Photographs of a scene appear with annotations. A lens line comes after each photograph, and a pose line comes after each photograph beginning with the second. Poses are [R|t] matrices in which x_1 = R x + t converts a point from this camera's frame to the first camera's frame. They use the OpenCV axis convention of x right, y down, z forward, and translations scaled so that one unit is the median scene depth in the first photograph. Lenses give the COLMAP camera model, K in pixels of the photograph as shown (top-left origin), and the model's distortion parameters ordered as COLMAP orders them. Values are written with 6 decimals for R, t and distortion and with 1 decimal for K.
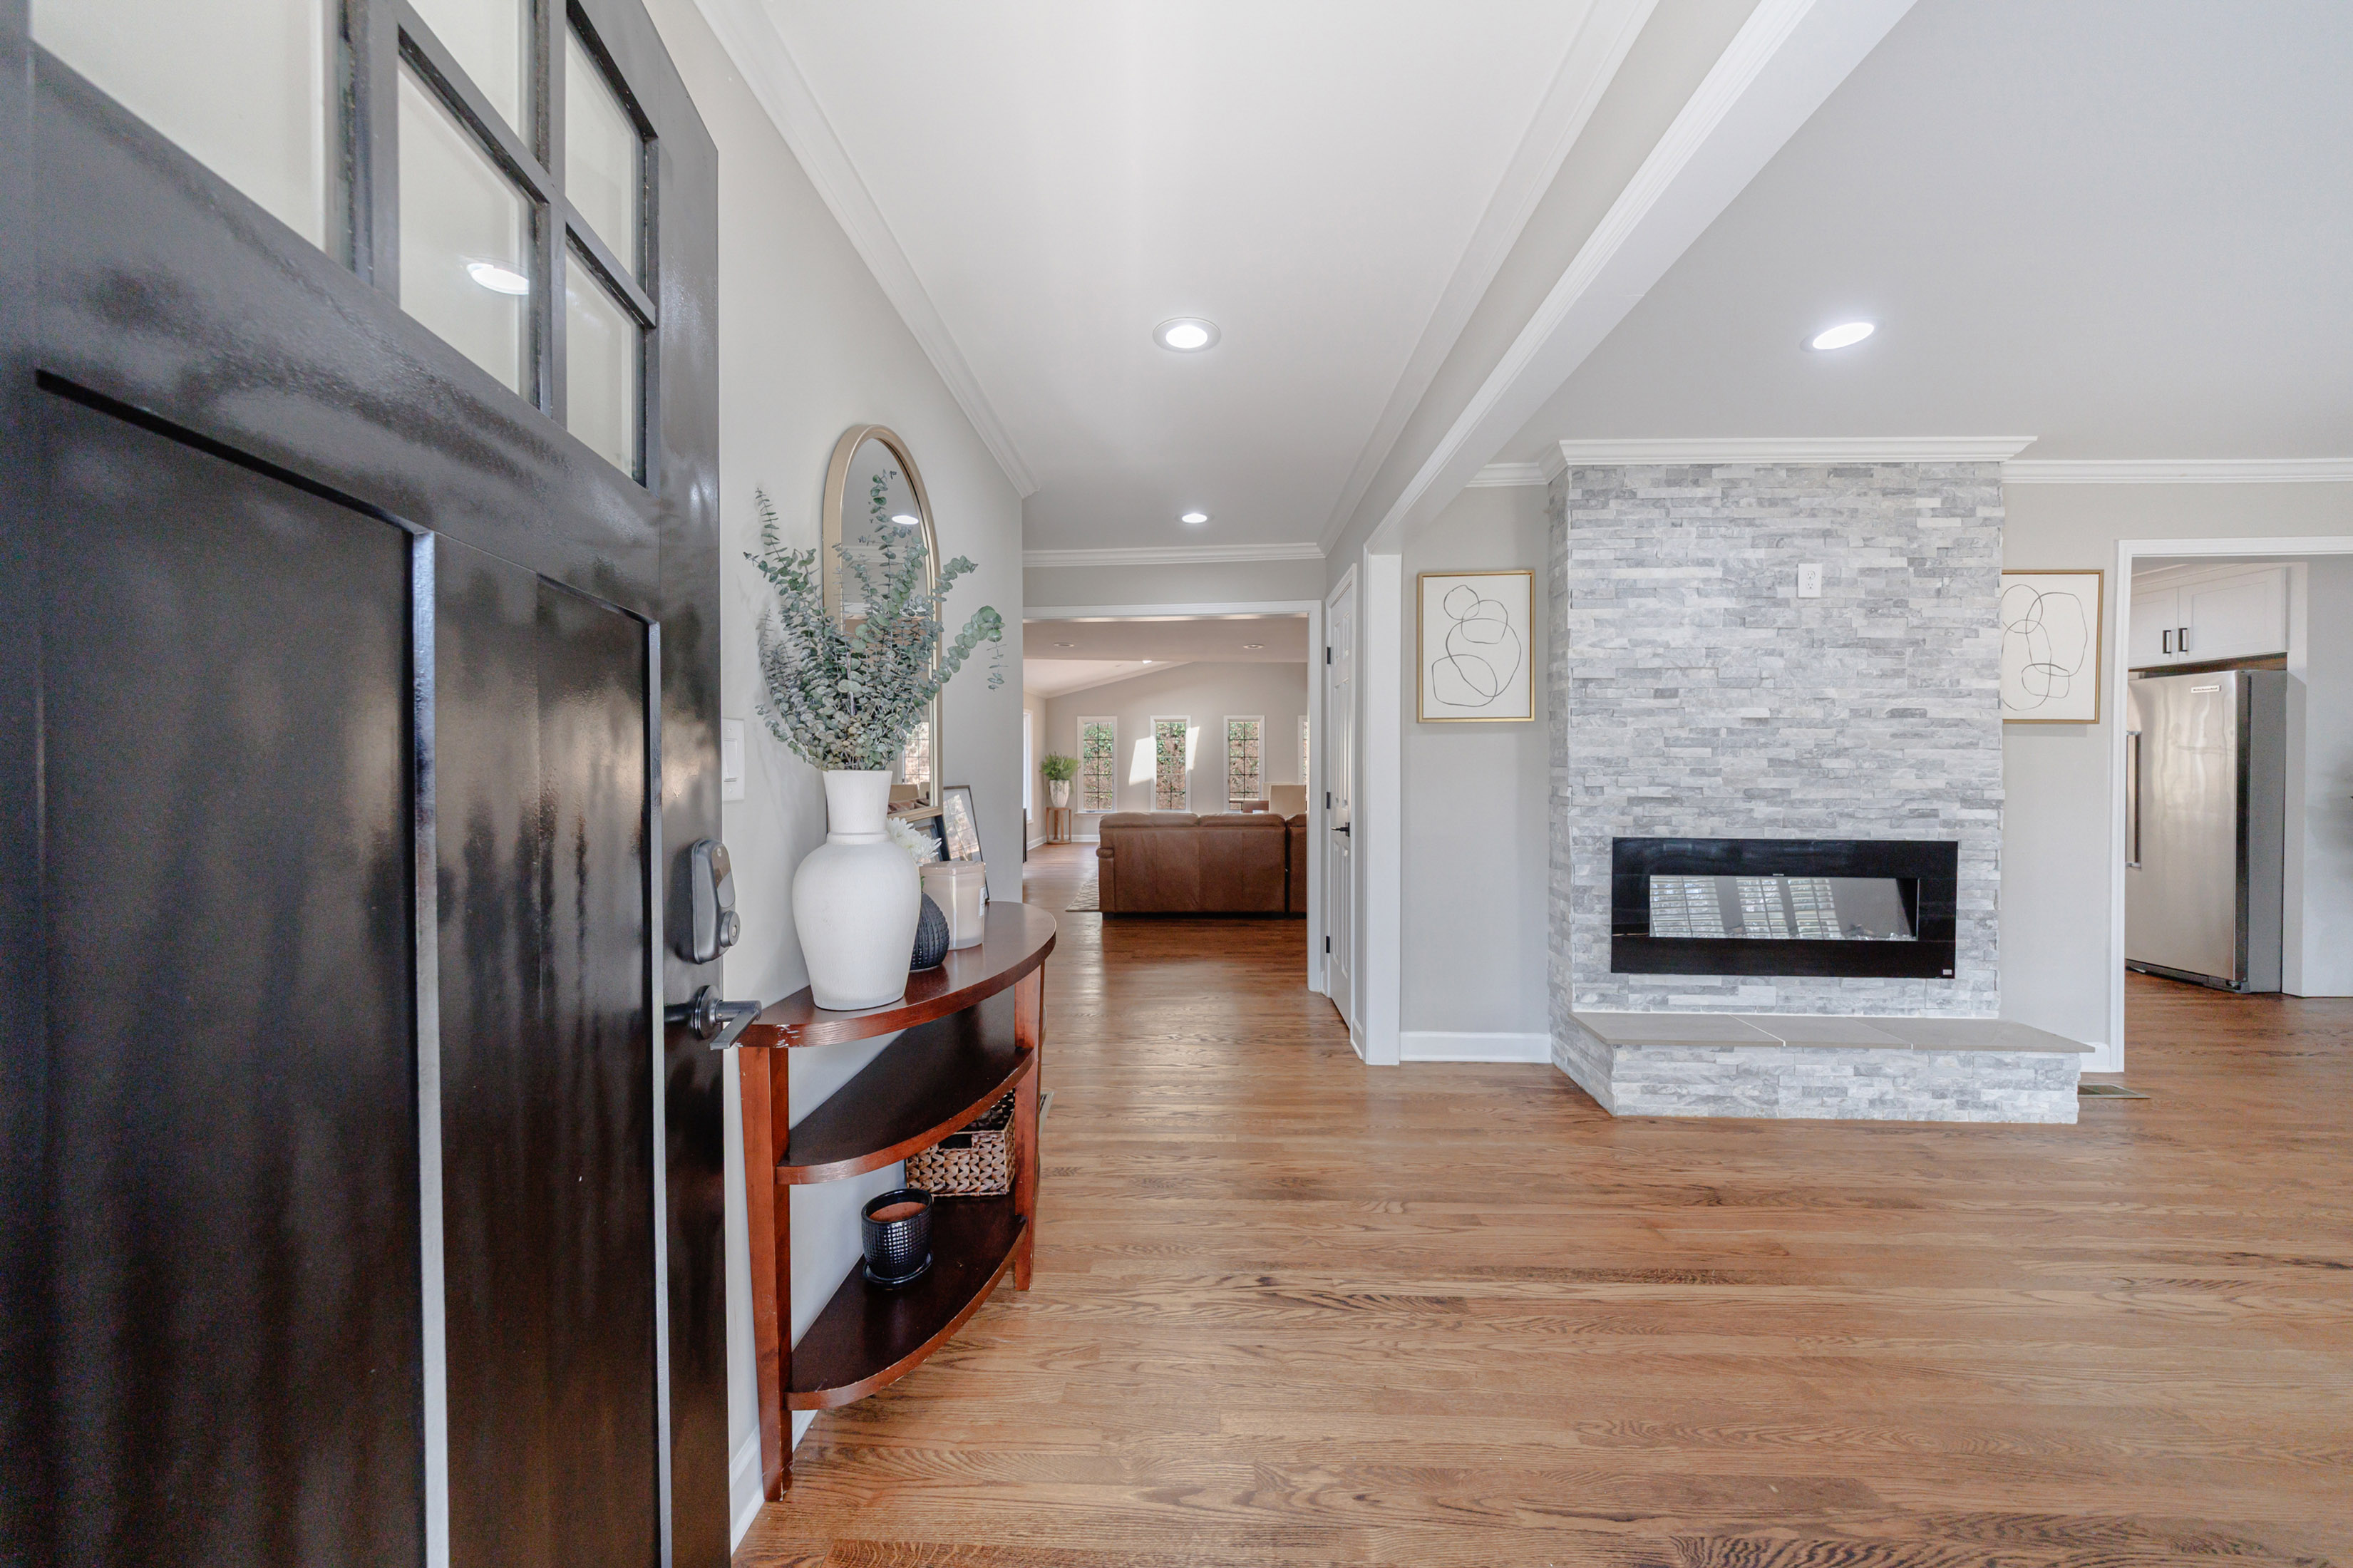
lens RADIAL K [[784.2, 0, 1175.0], [0, 784.2, 778.7], [0, 0, 1]] dist [-0.007102, 0.000578]
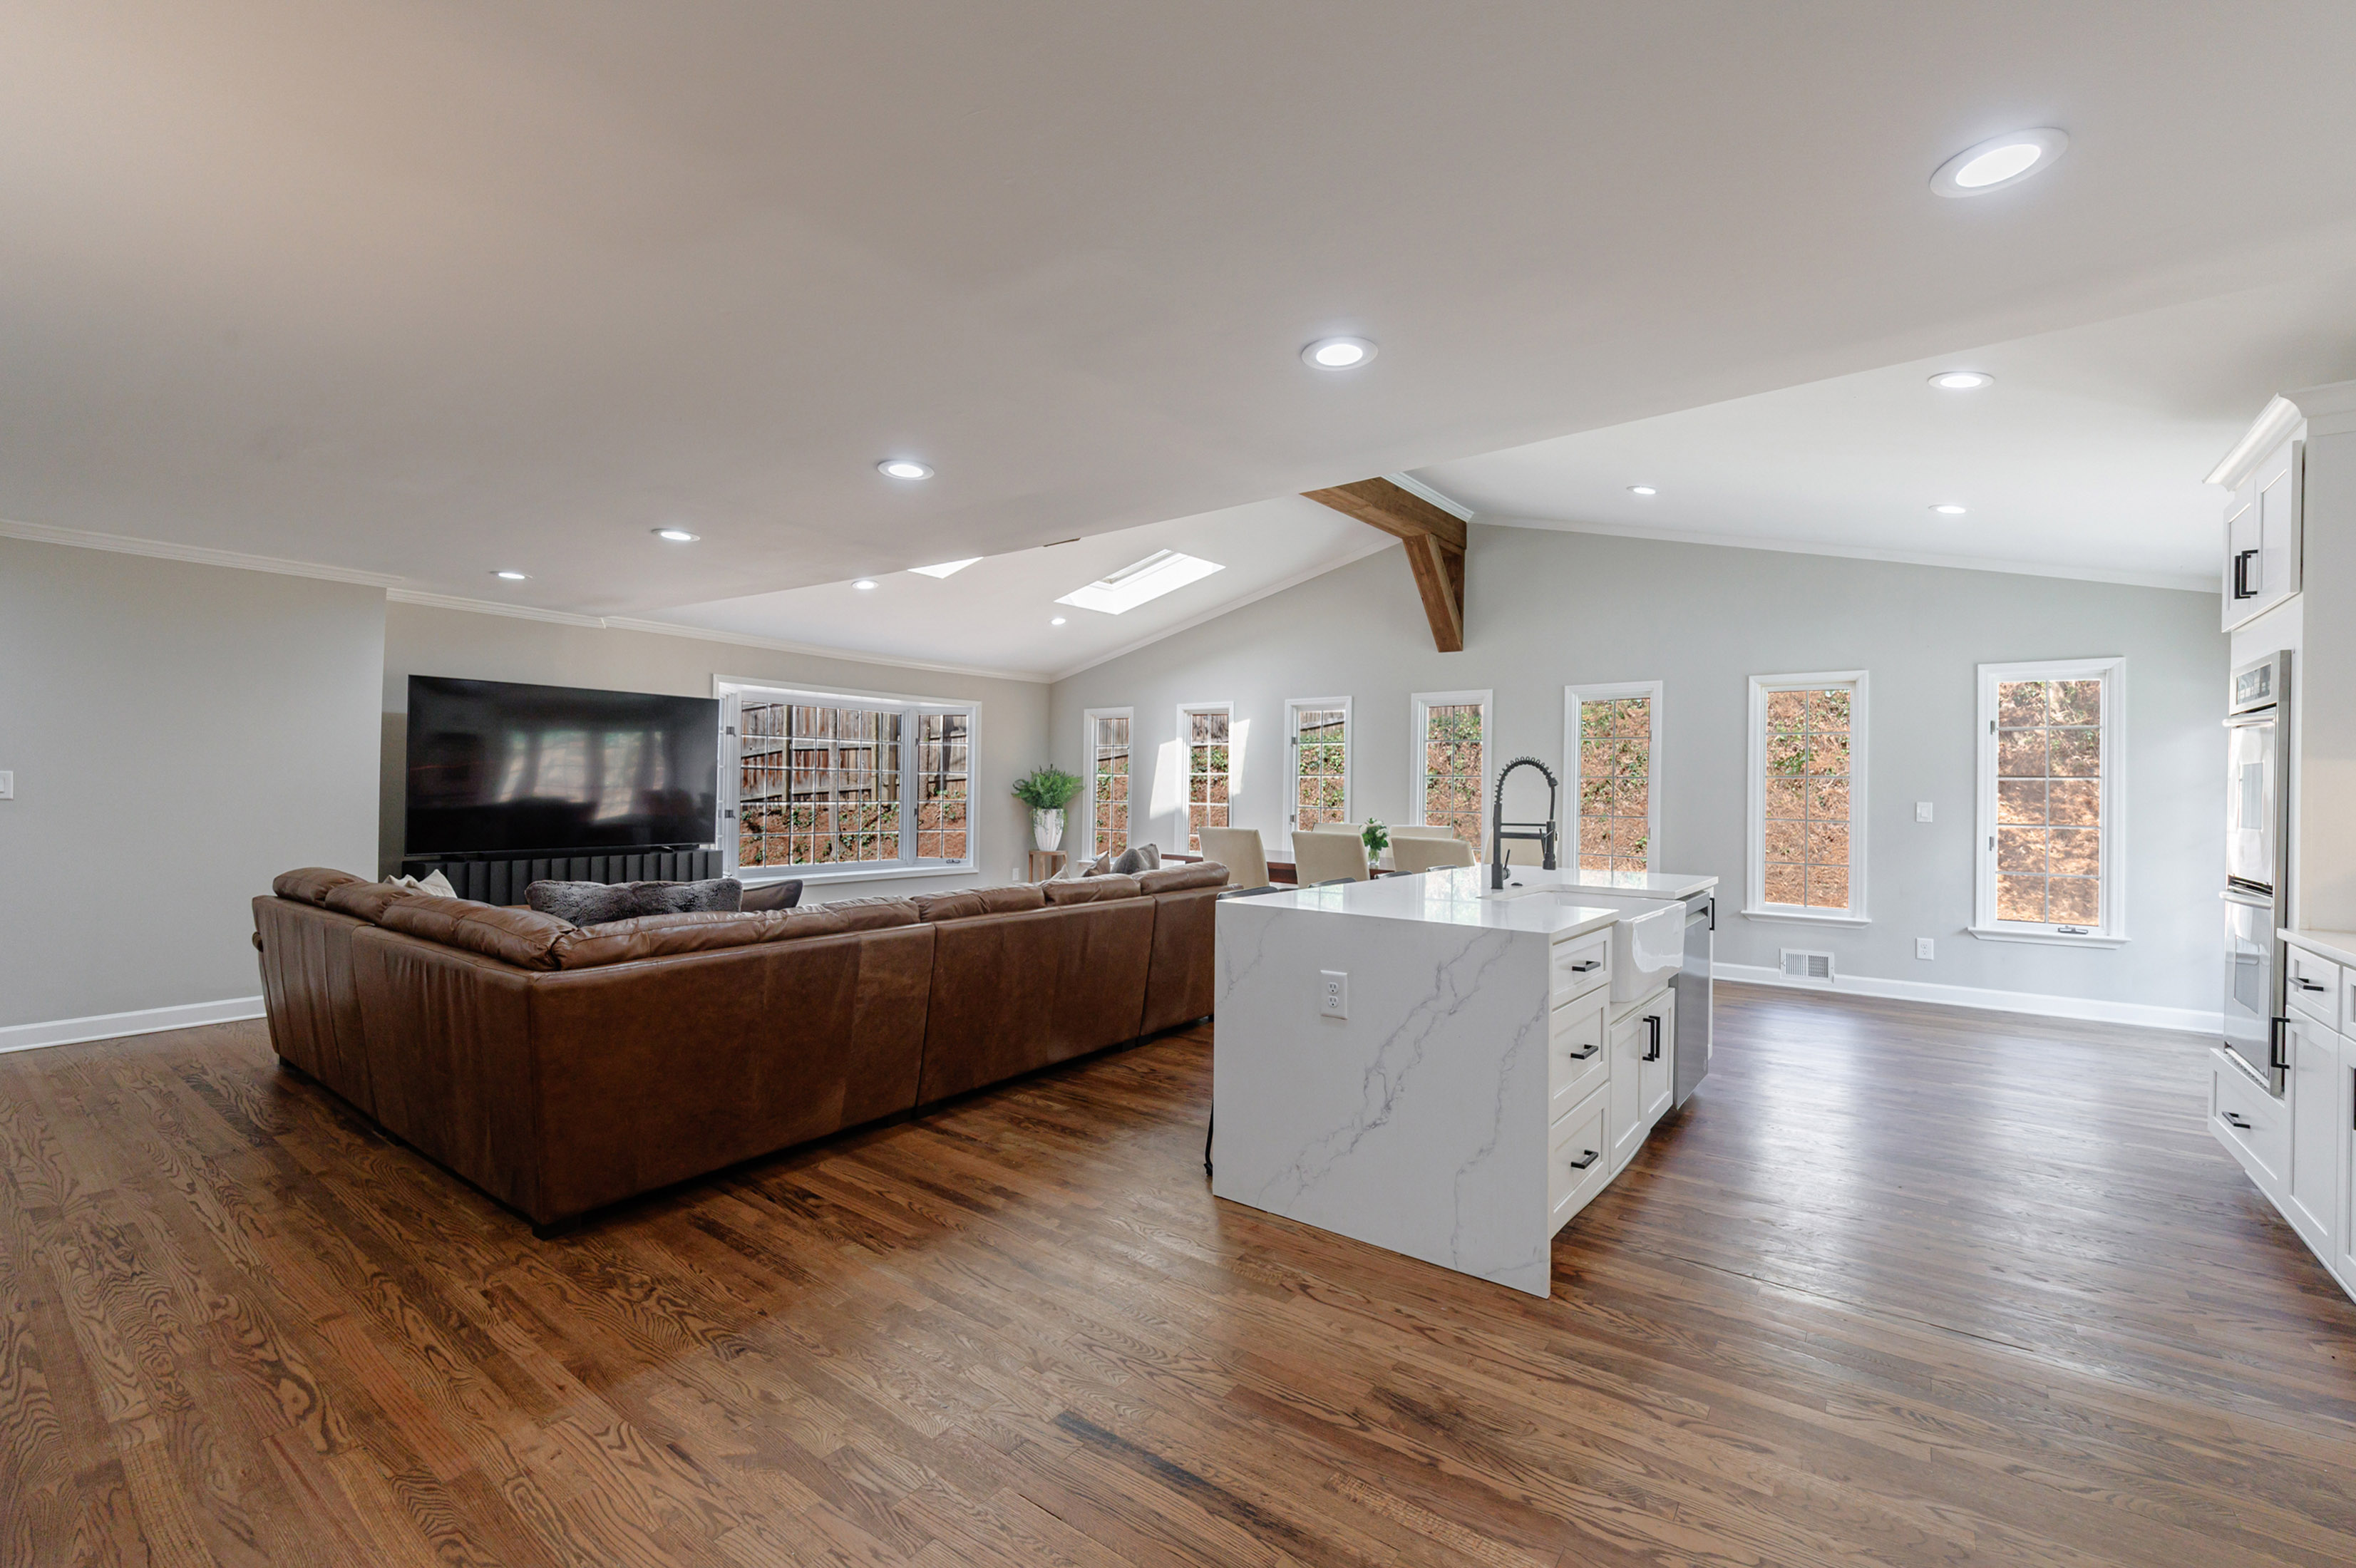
lens RADIAL K [[993.9, 0, 1175.3], [0, 993.9, 776.8], [0, 0, 1]] dist [0.004656, -0.003811]
pose [[0.825087, 0.008798, -0.564938, 1.720518], [-0.025051, 0.999465, -0.021020, -0.039207], [0.564451, 0.031496, 0.824866, 1.669734]]
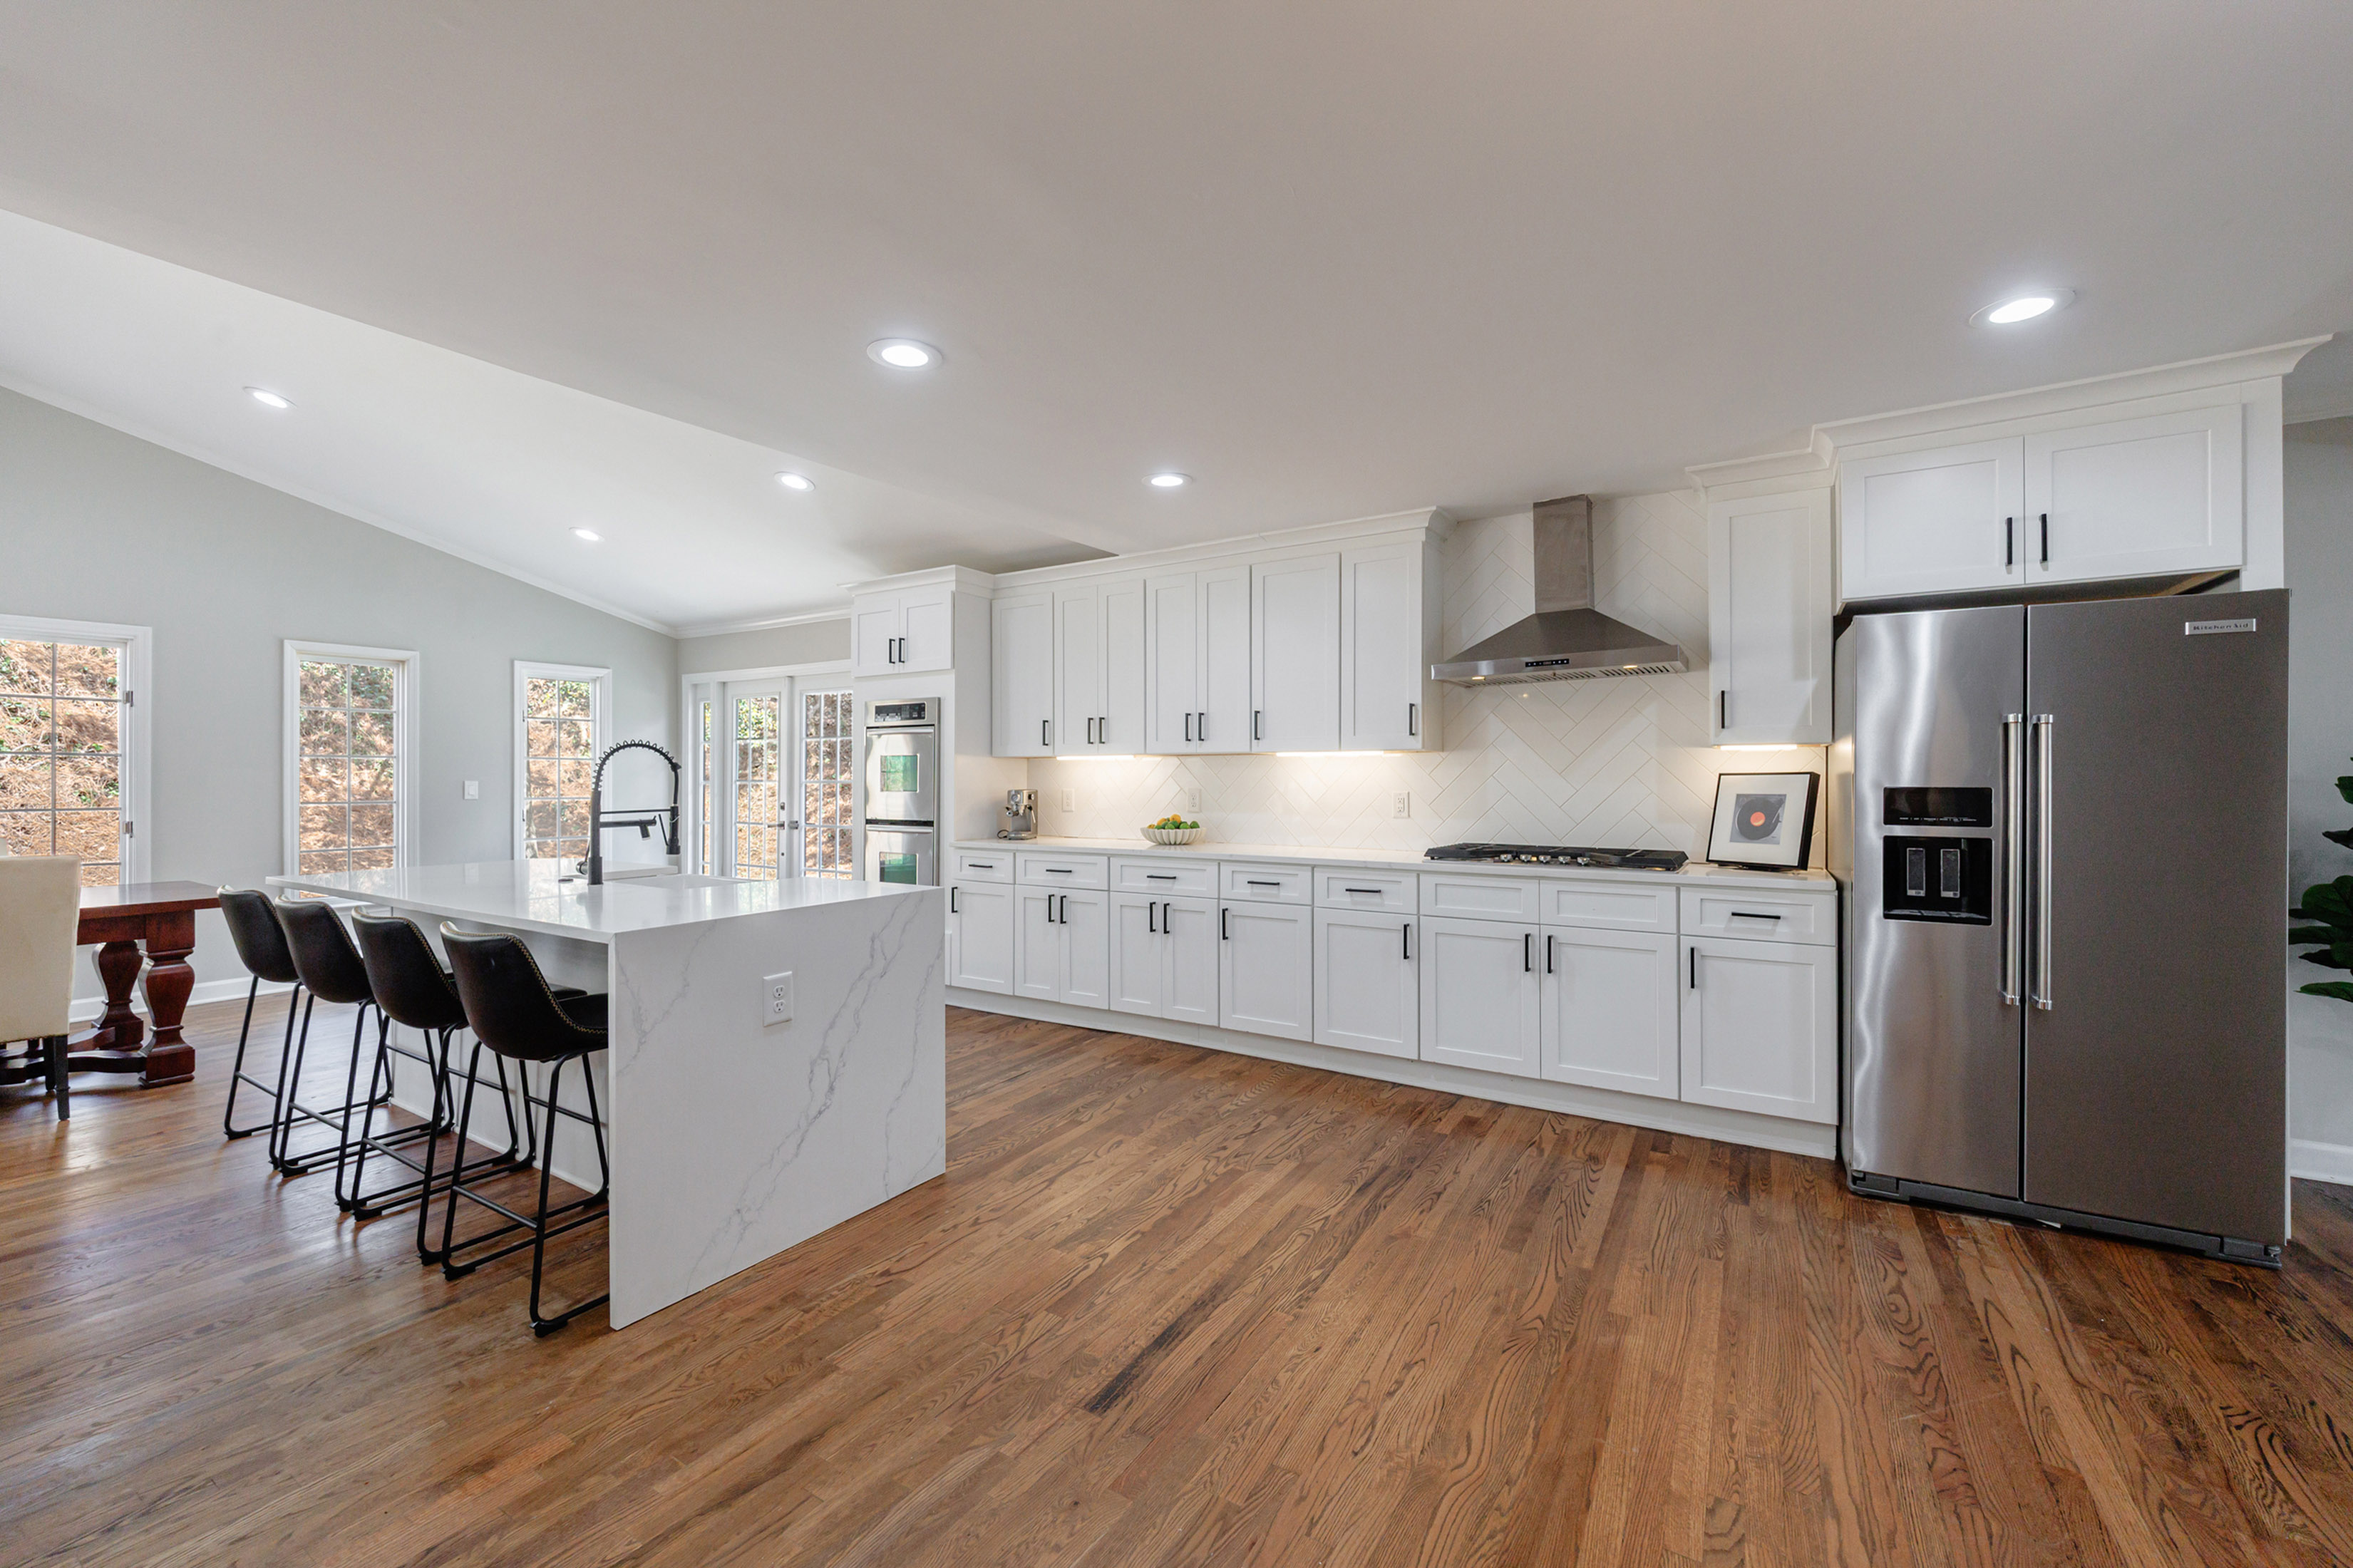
lens RADIAL K [[923.1, 0, 1177.2], [0, 923.1, 786.8], [0, 0, 1]] dist [-0.003754, -0.000873]
pose [[0.488254, -0.004766, 0.872688, 0.772780], [0.010422, 0.999946, -0.000370, -0.037758], [-0.872639, 0.009276, 0.488277, 1.841534]]
